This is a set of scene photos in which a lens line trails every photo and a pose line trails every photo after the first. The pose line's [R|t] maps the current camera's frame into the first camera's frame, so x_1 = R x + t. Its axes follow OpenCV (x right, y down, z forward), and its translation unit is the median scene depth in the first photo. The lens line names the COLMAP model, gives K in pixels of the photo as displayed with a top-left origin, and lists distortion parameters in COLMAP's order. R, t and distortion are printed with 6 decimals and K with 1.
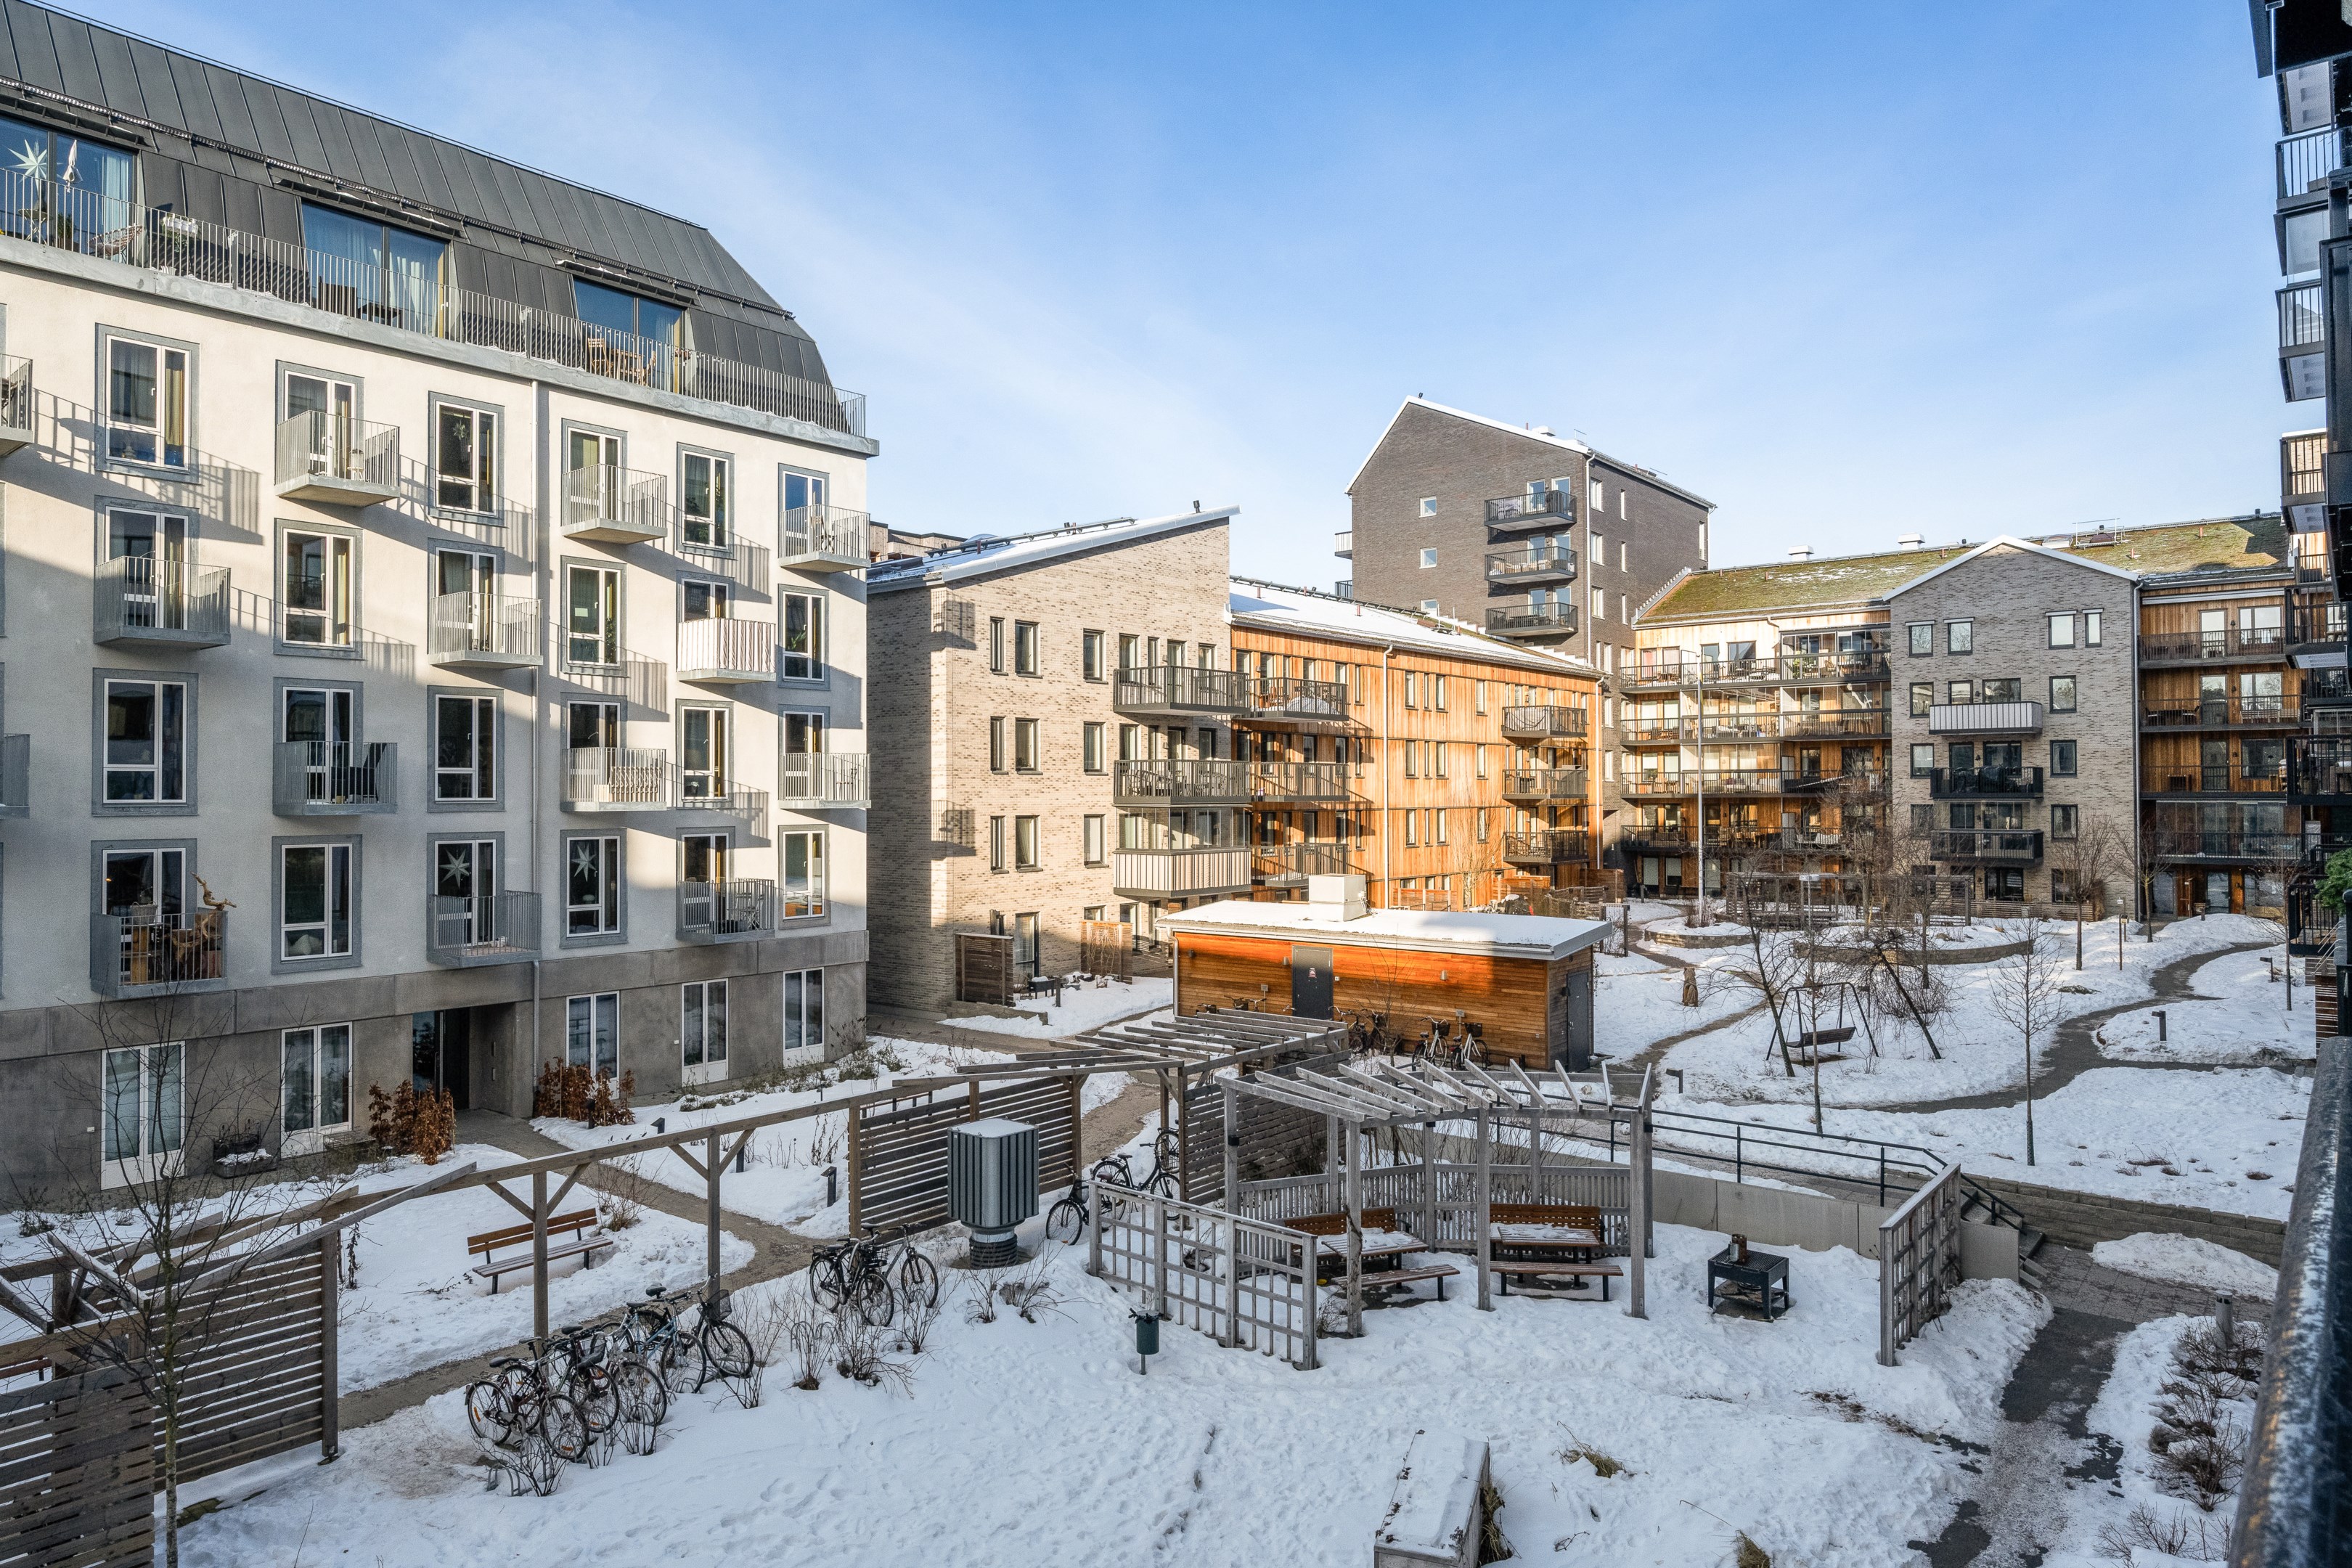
lens RADIAL K [[1443.5, 0, 1159.4], [0, 1443.5, 785.0], [0, 0, 1]] dist [-0.031038, 0.000766]
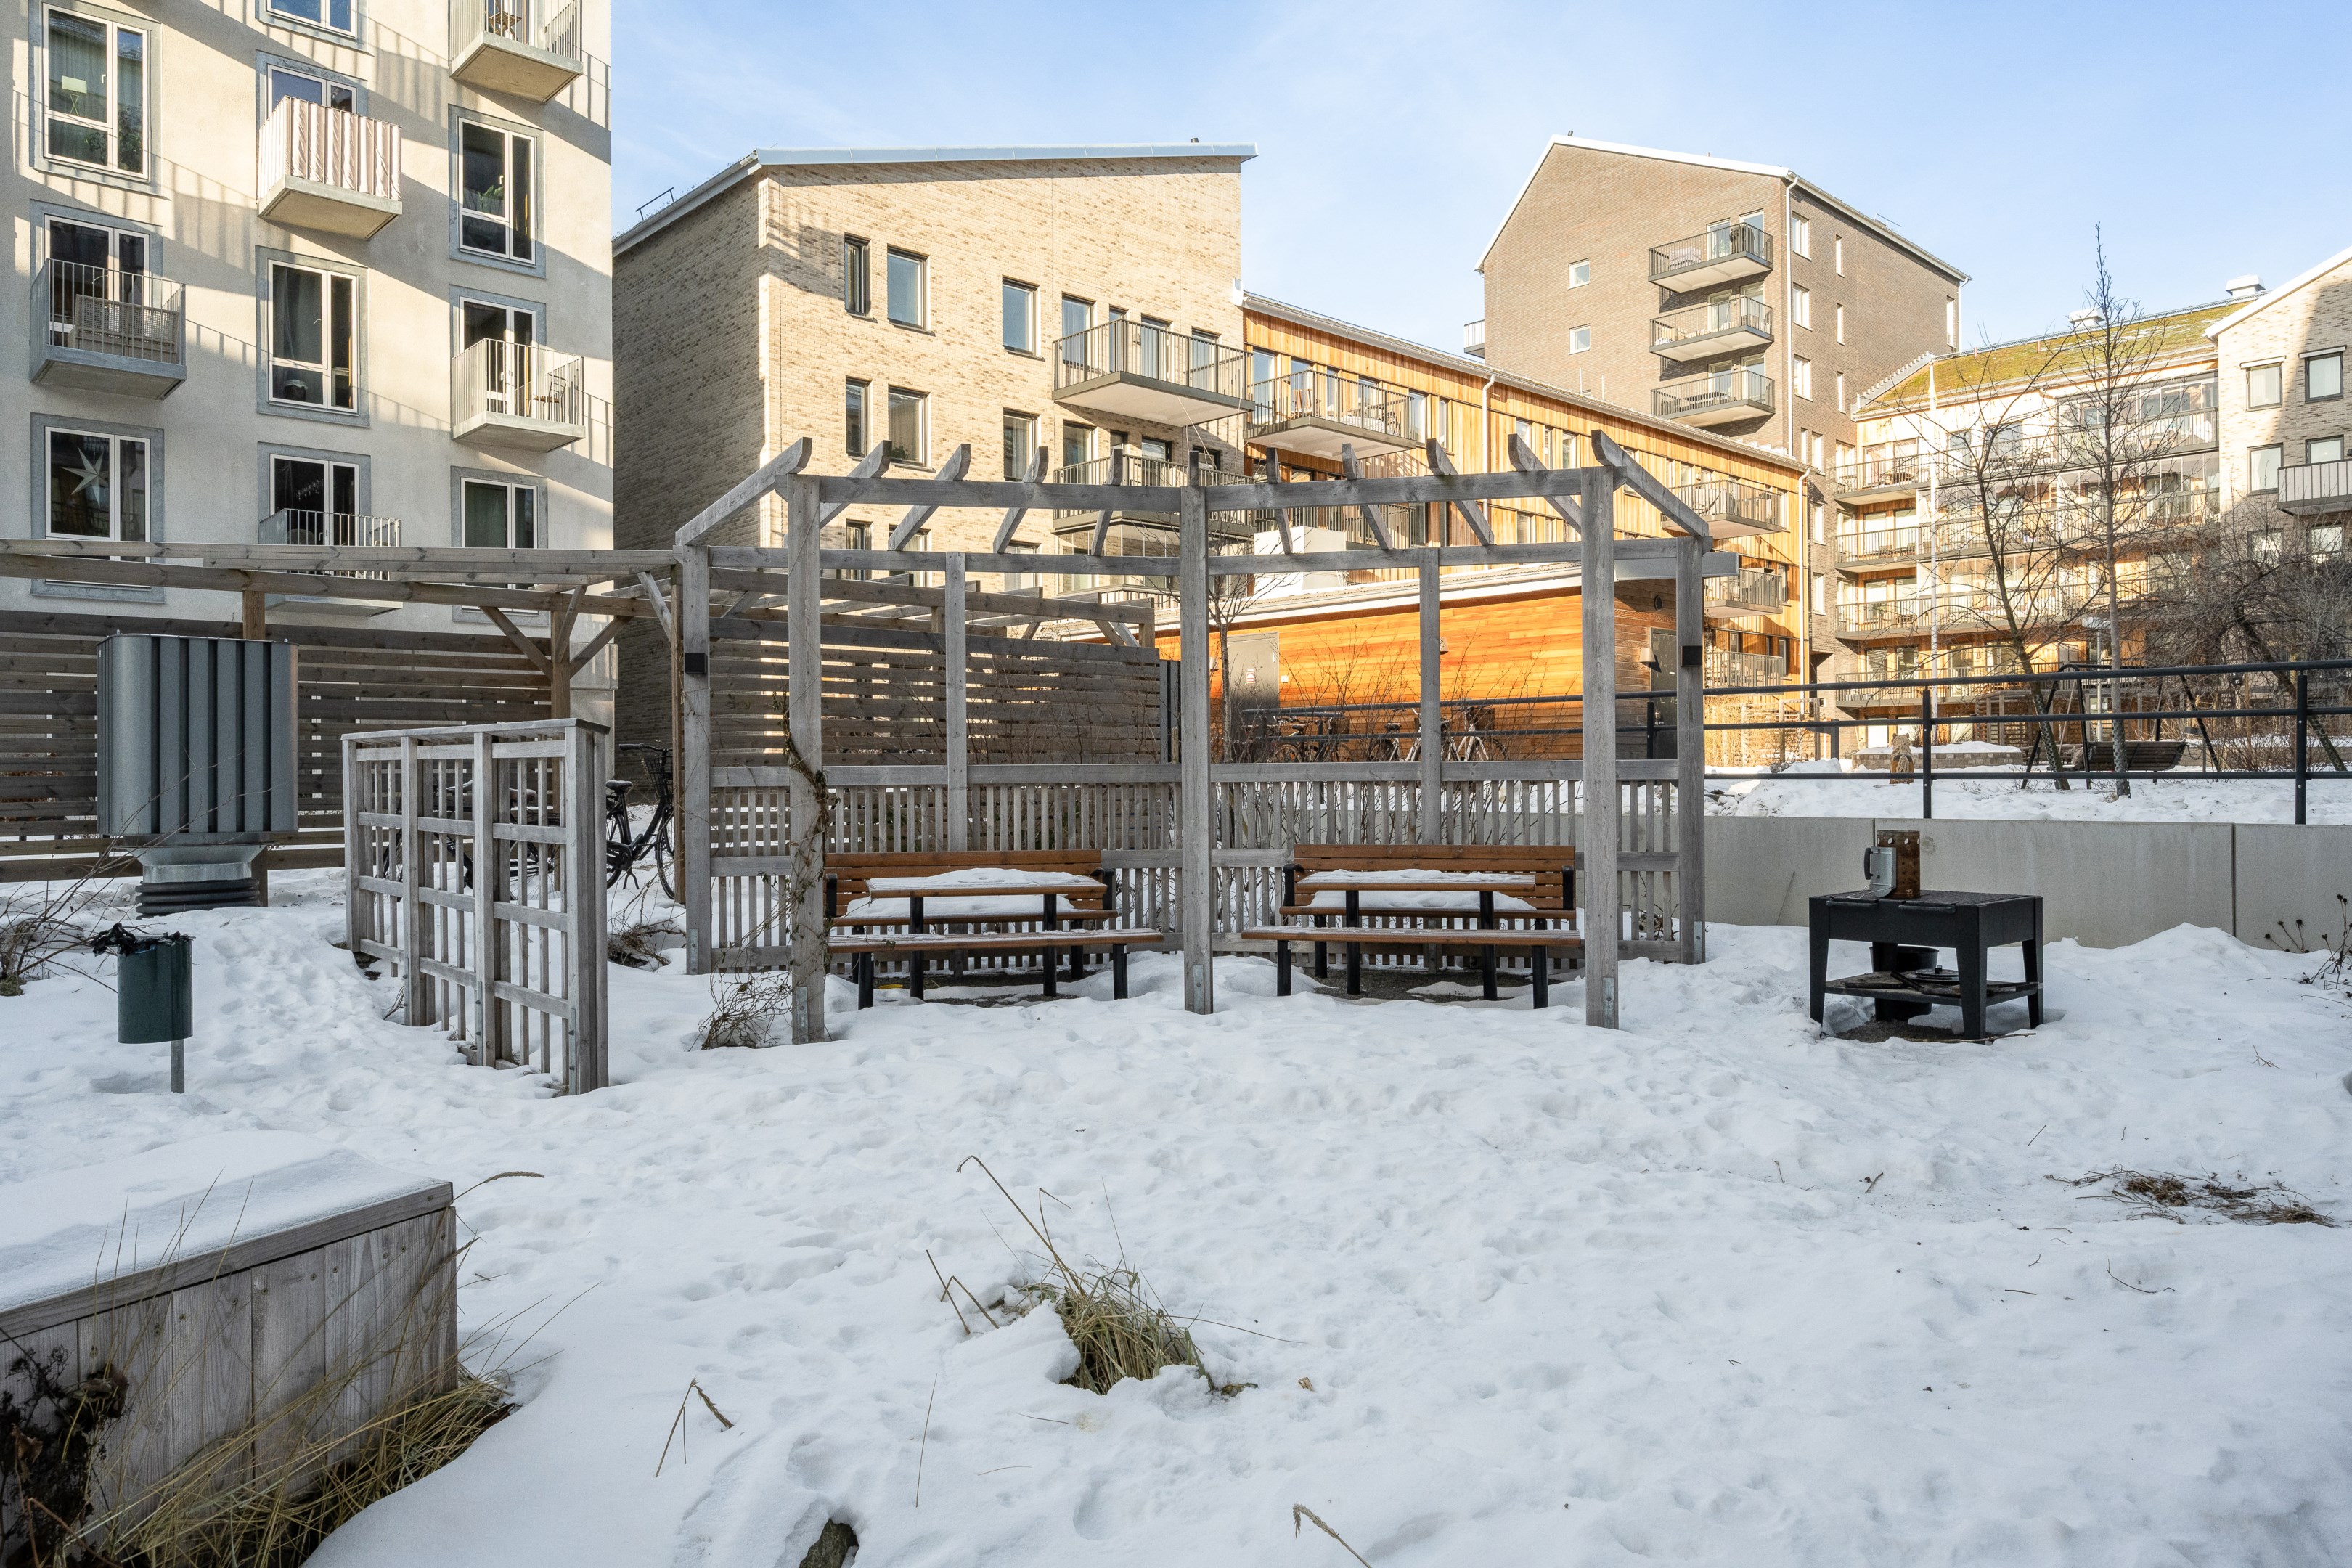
lens RADIAL K [[1541.4, 0, 1176.0], [0, 1541.4, 784.0], [0, 0, 1]] dist [-0.011561, -0.000171]
pose [[0.993324, -0.004461, -0.115273, 0.098977], [0.006100, 0.999885, 0.013863, 0.109991], [0.115198, -0.014474, 0.993237, 0.217843]]
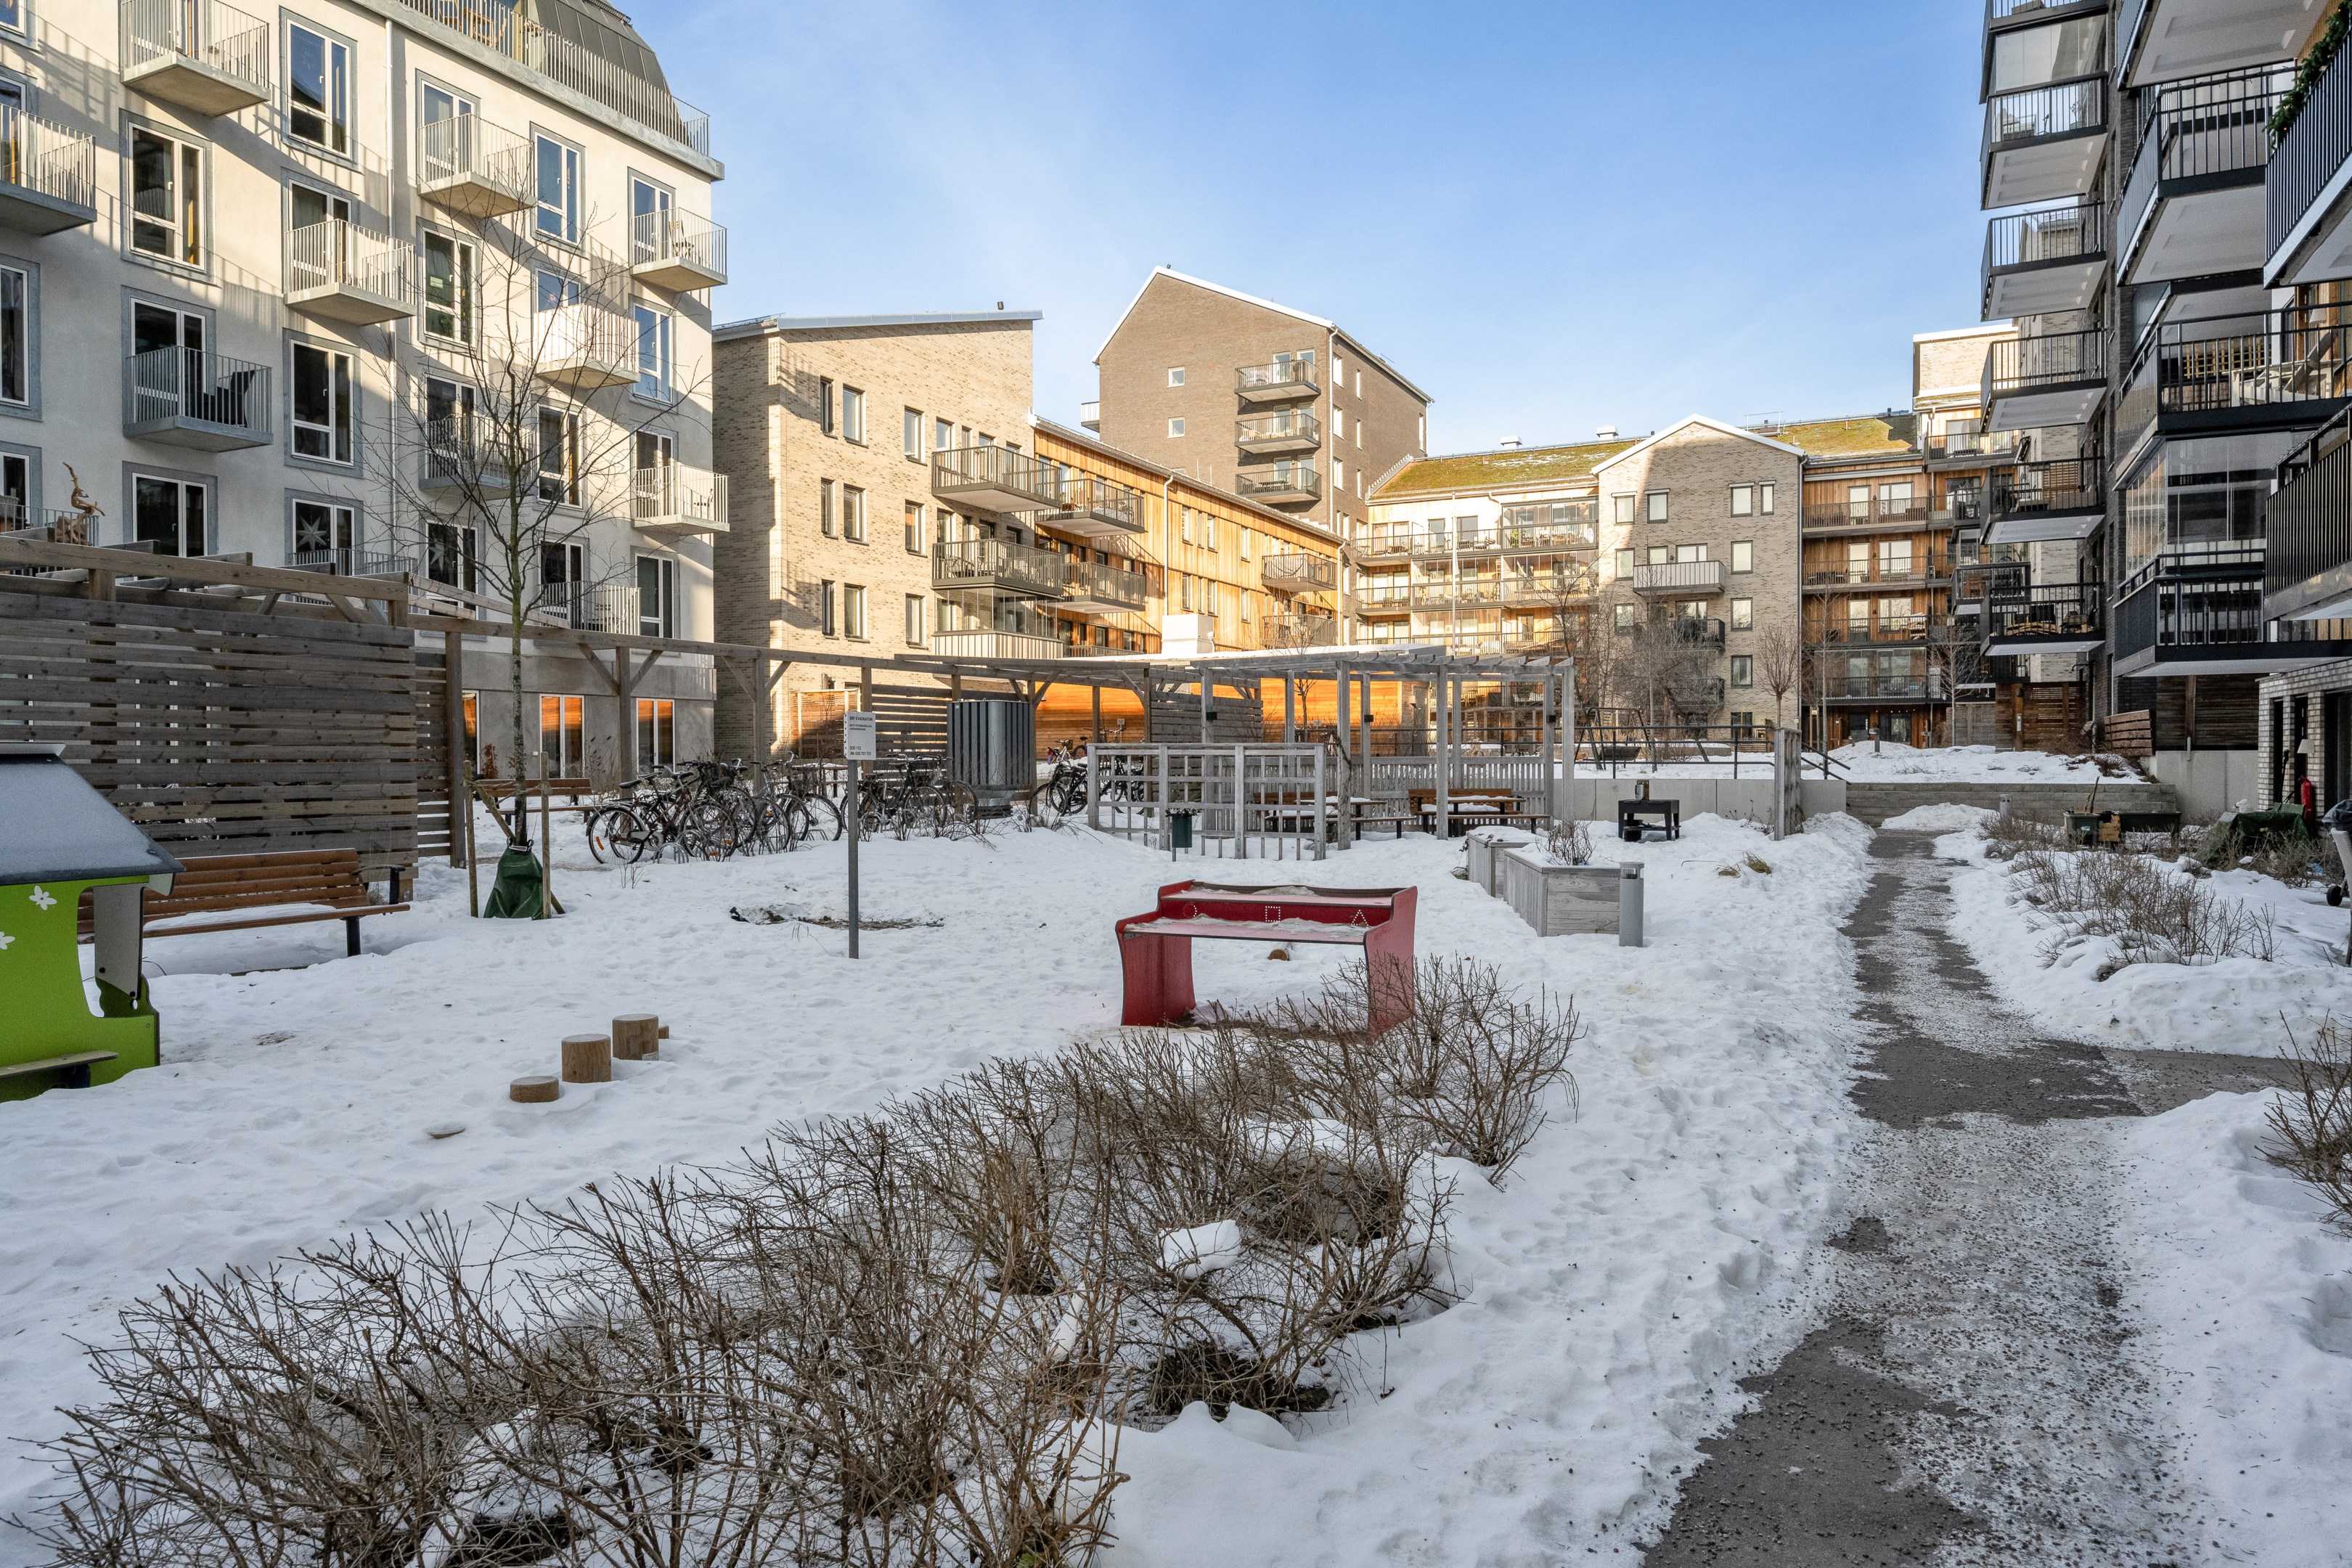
lens RADIAL K [[1462.7, 0, 1182.3], [0, 1462.7, 801.8], [0, 0, 1]] dist [-0.038768, 0.001055]
pose [[0.970882, -0.011994, 0.239260, -0.093135], [0.003704, 0.999378, 0.035067, 0.109532], [-0.239531, -0.033160, 0.970322, -0.022599]]
